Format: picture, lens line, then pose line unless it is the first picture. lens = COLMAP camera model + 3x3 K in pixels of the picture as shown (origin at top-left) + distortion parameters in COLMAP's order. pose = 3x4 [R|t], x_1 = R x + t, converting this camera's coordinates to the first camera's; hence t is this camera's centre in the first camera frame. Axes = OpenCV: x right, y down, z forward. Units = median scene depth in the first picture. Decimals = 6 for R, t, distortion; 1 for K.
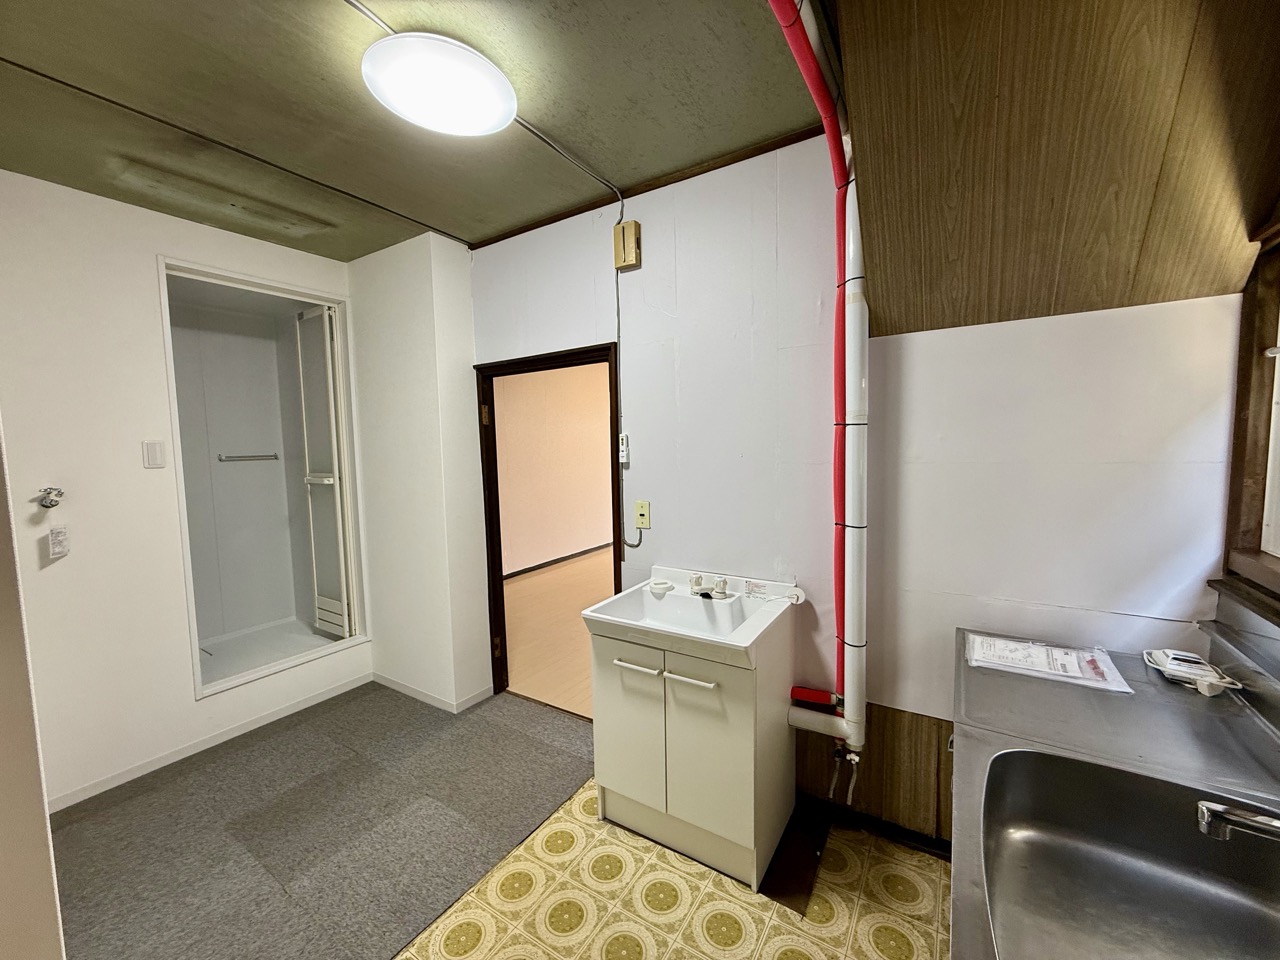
lens RADIAL K [[510.7, 0, 637.8], [0, 510.7, 480.7], [0, 0, 1]] dist [-0.001148, -0.000331]
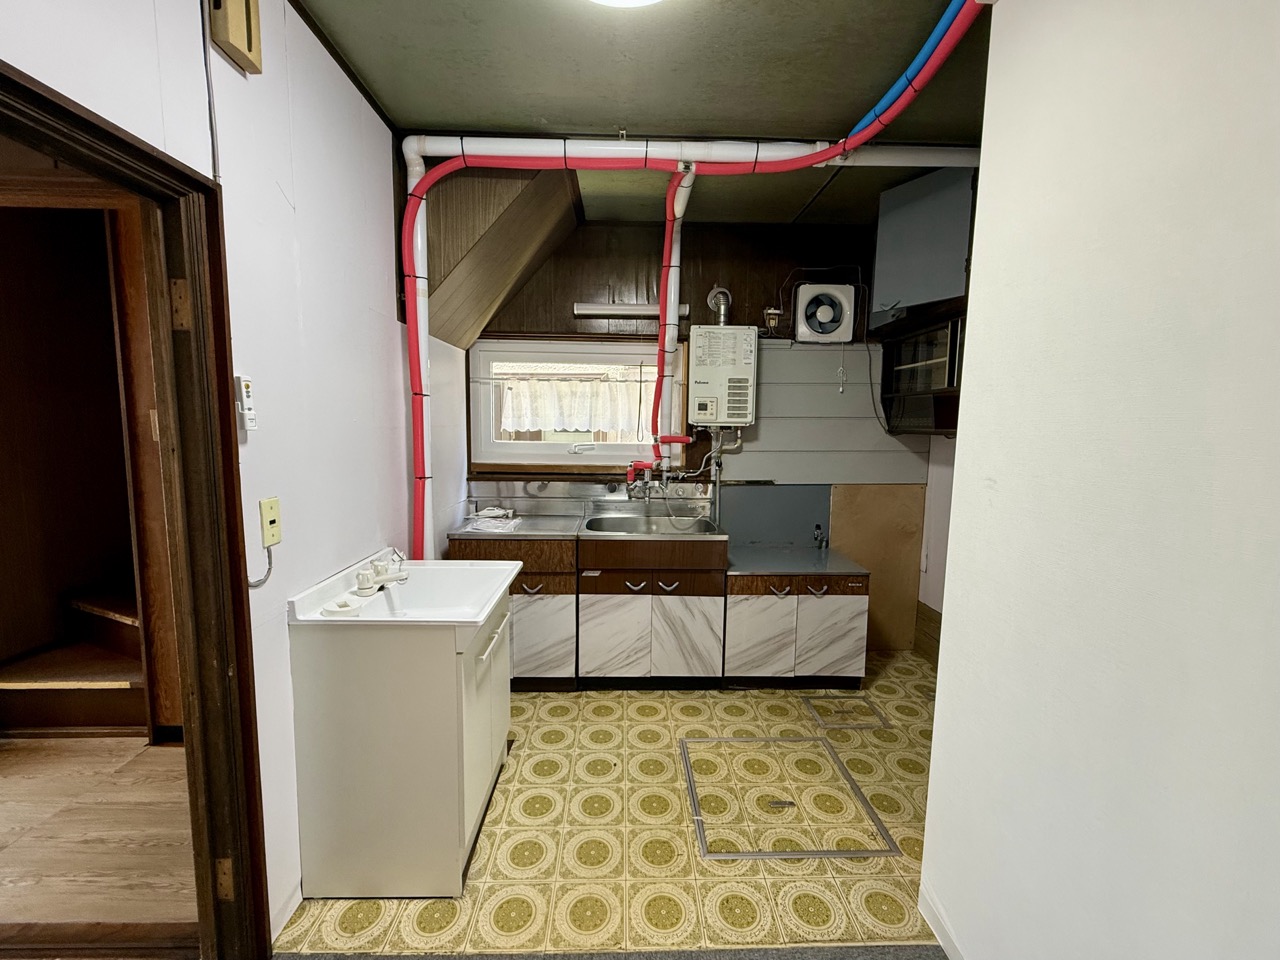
lens RADIAL K [[532.3, 0, 635.6], [0, 532.3, 481.3], [0, 0, 1]] dist [0.000106, -0.000047]
pose [[-0.560096, -0.075122, 0.825015, -1.040491], [0.064863, 0.988846, 0.134074, -0.051528], [-0.825884, 0.128607, -0.548976, 1.428680]]
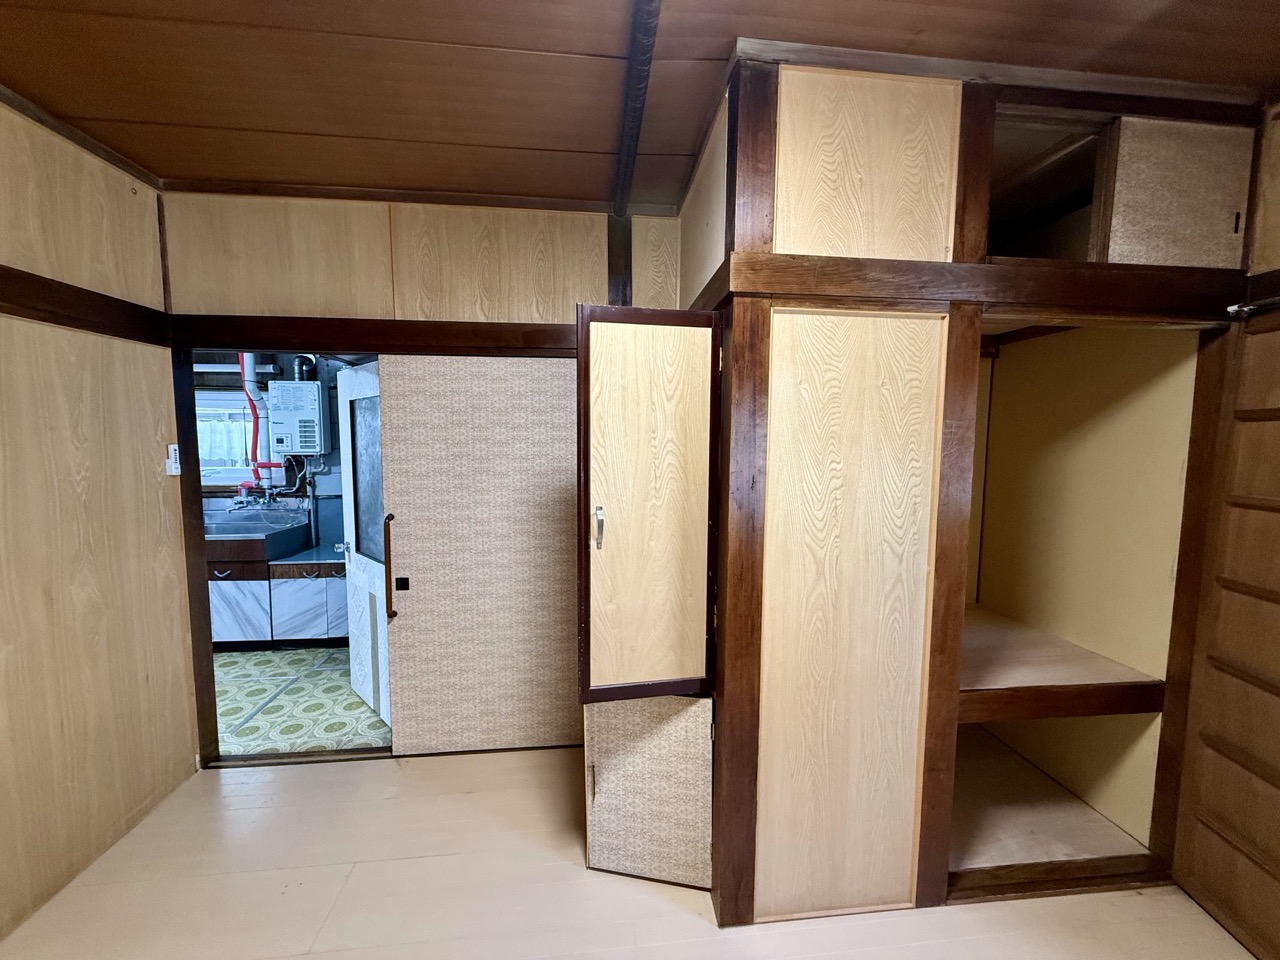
lens RADIAL K [[510.7, 0, 637.8], [0, 510.7, 480.7], [0, 0, 1]] dist [-0.001148, -0.000331]
pose [[-0.625095, -0.046114, 0.779186, -2.565083], [0.068434, 0.991171, 0.113561, -0.015106], [-0.777543, 0.124309, -0.616420, 0.363089]]
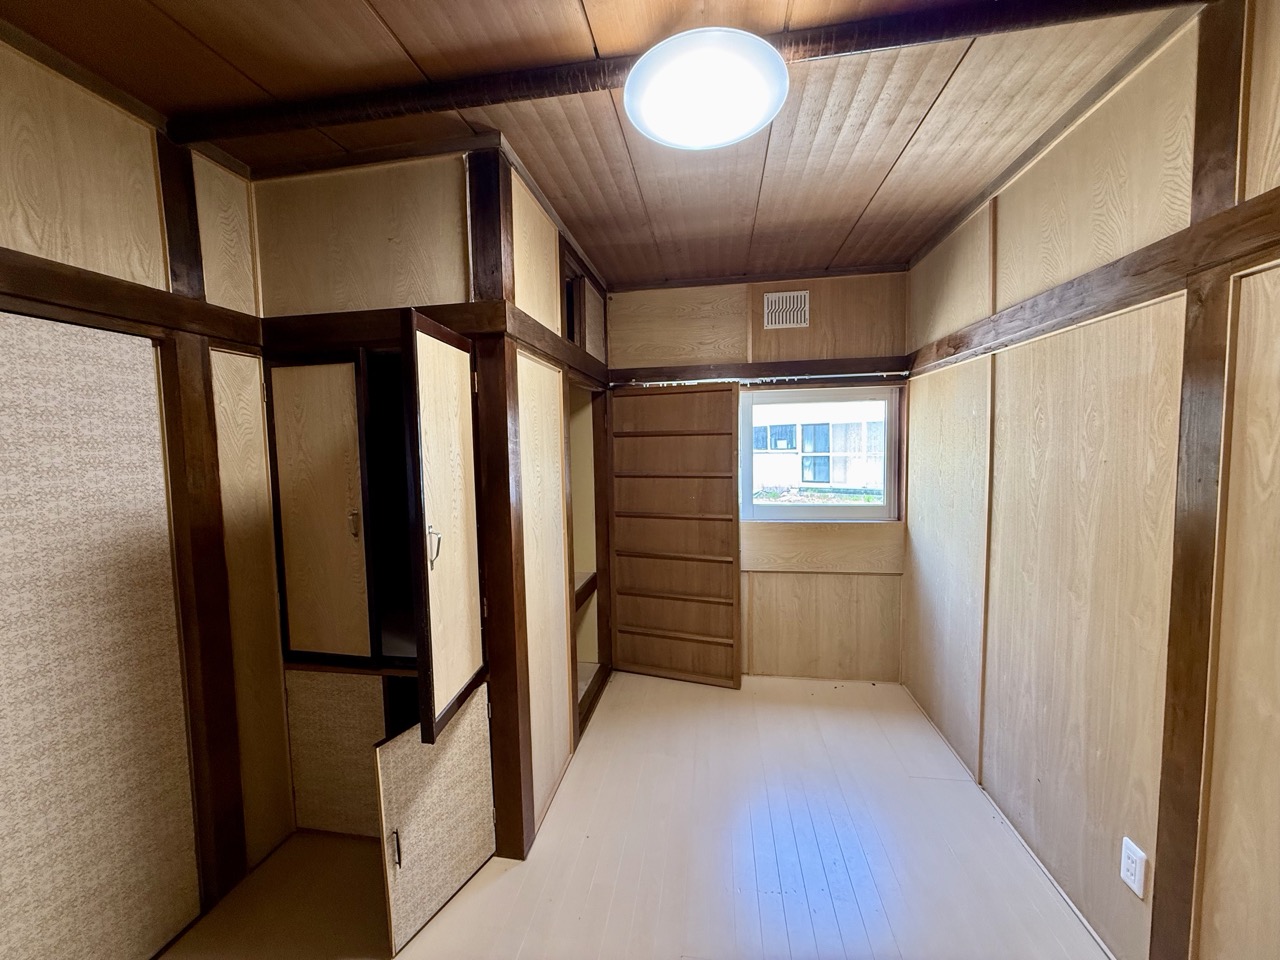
lens RADIAL K [[510.7, 0, 637.8], [0, 510.7, 480.7], [0, 0, 1]] dist [-0.001148, -0.000331]
pose [[-0.914191, 0.070696, -0.399071, -1.750208], [0.011248, 0.988715, 0.149384, -0.073605], [0.405129, 0.132077, -0.904669, 0.799929]]
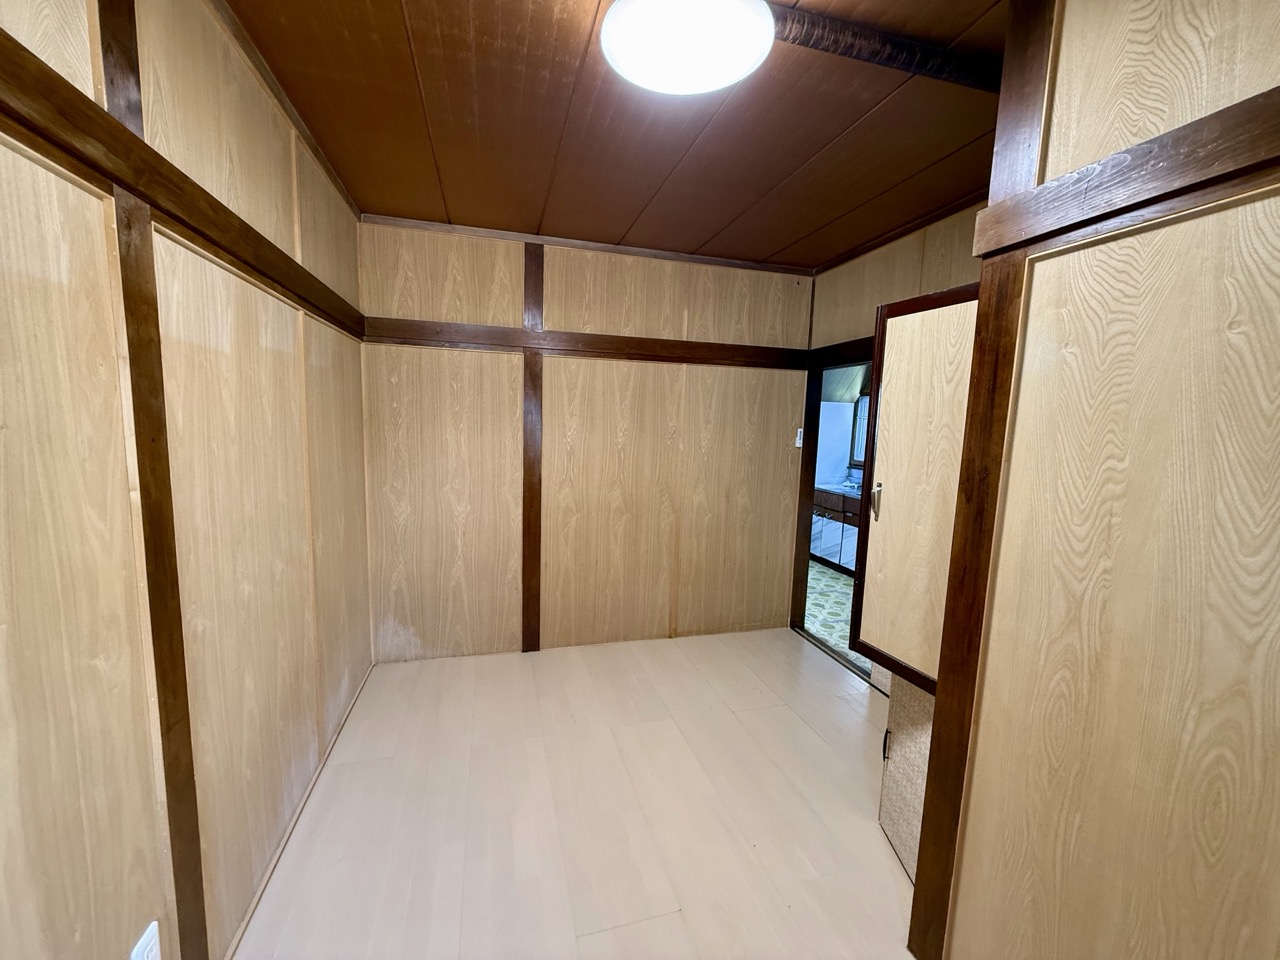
lens RADIAL K [[510.7, 0, 637.8], [0, 510.7, 480.7], [0, 0, 1]] dist [-0.001148, -0.000331]
pose [[0.664924, -0.040449, 0.745815, -2.917687], [0.008460, 0.998876, 0.046631, 0.078192], [-0.746863, -0.024696, 0.664519, -0.505324]]
